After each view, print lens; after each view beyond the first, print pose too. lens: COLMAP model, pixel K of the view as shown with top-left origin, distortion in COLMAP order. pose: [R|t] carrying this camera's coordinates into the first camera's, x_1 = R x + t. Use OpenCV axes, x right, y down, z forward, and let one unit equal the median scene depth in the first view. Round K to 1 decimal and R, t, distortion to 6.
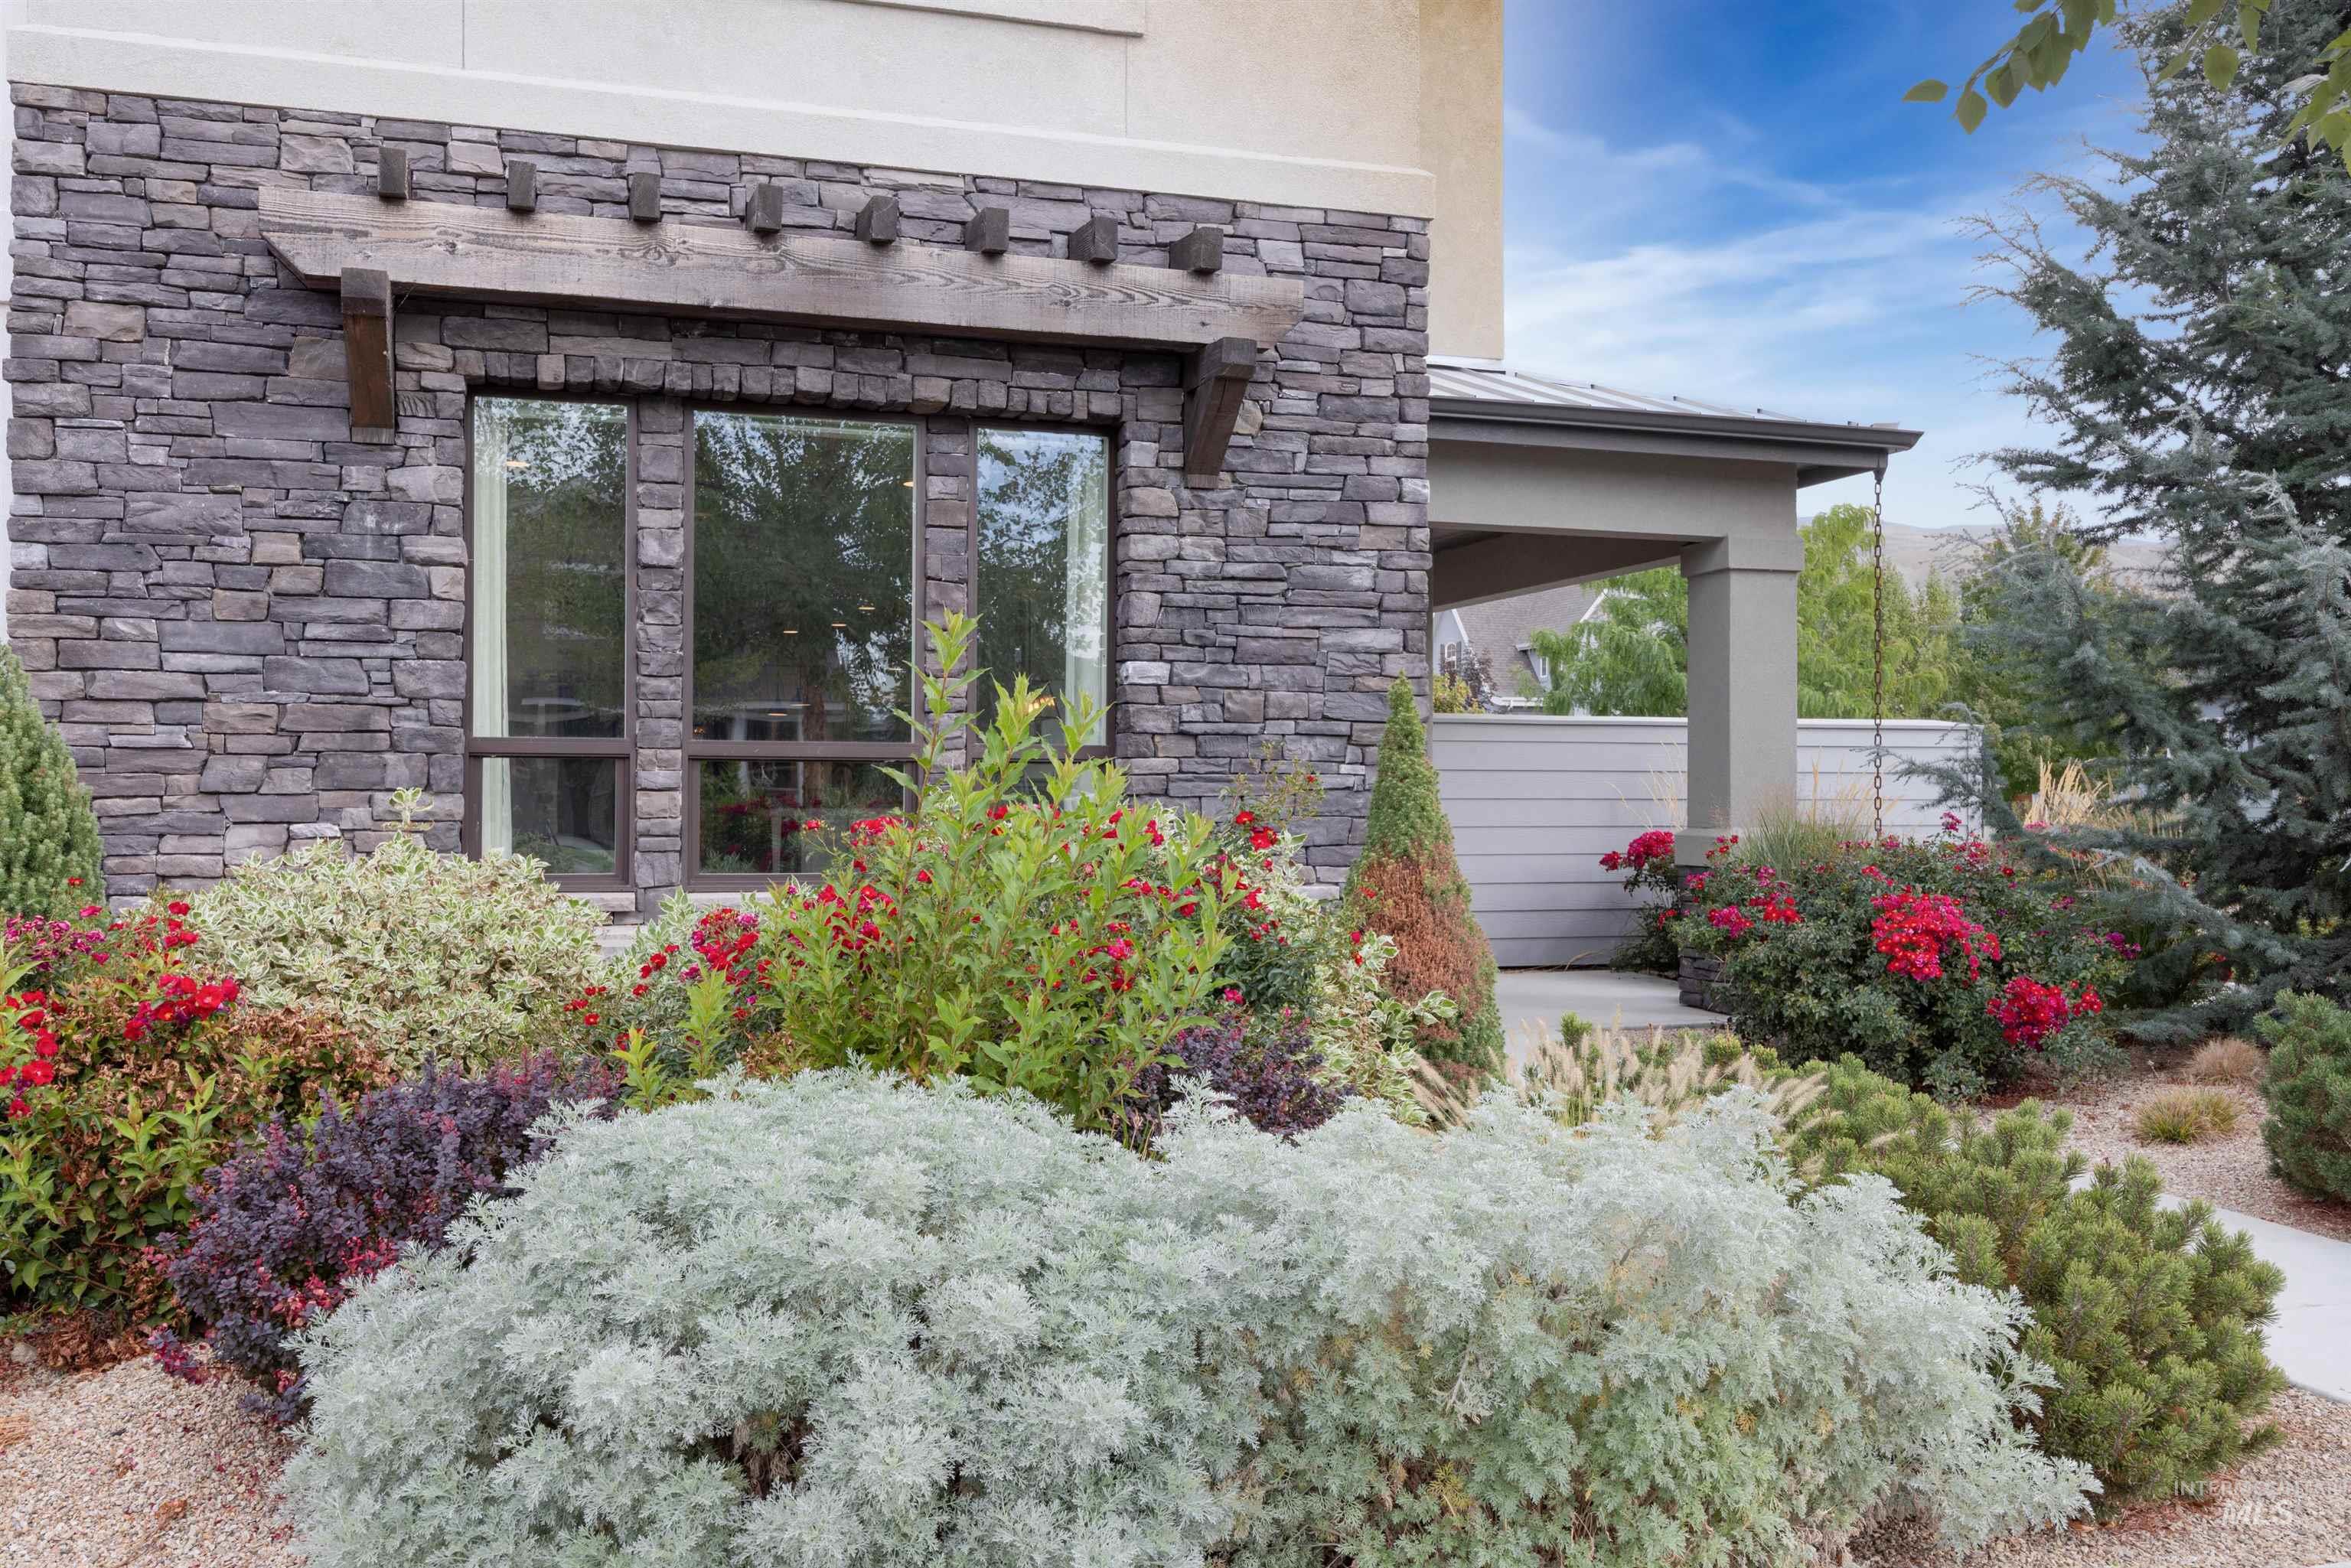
lens RADIAL K [[2028.0, 0, 1175.5], [0, 2028.0, 784.0], [0, 0, 1]] dist [-0.003374, -0.002787]
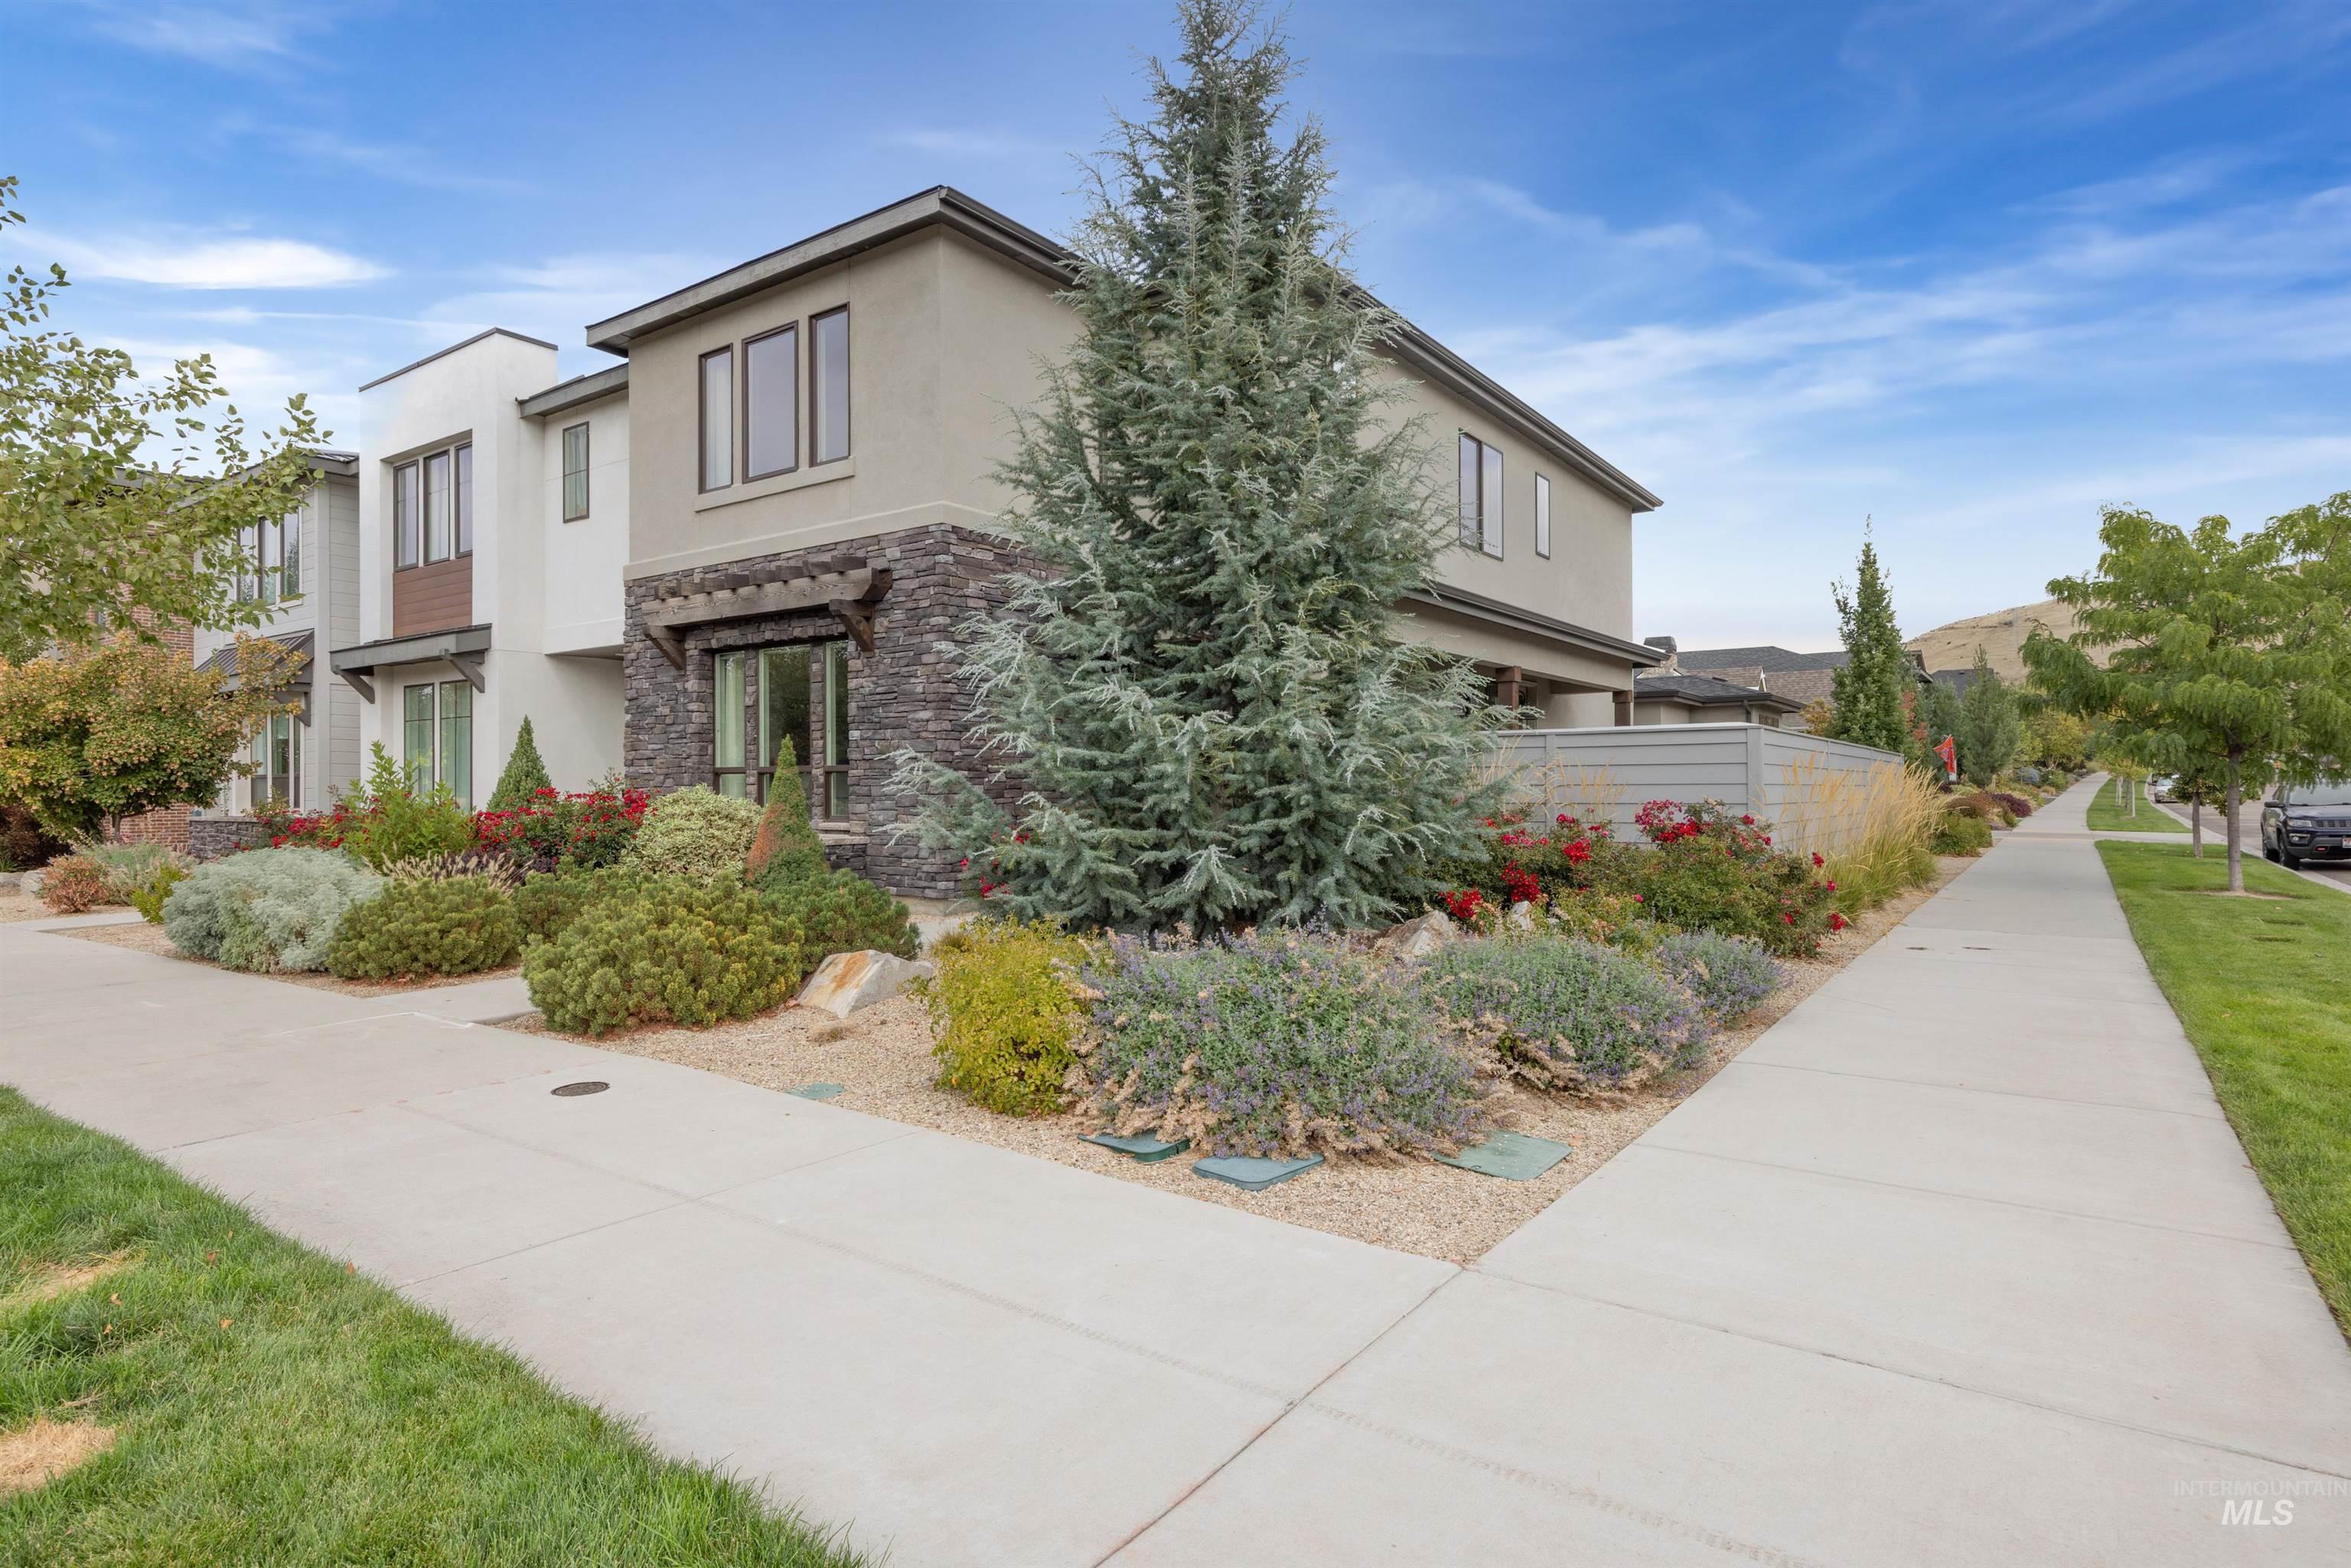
lens RADIAL K [[1242.7, 0, 1175.5], [0, 1242.7, 784.0], [0, 0, 1]] dist [-0.000014, 0.000009]
pose [[0.591776, -0.007510, -0.806068, 1.448920], [0.009908, 0.999949, -0.002042, 0.011439], [0.806042, -0.006779, 0.591820, 0.428353]]
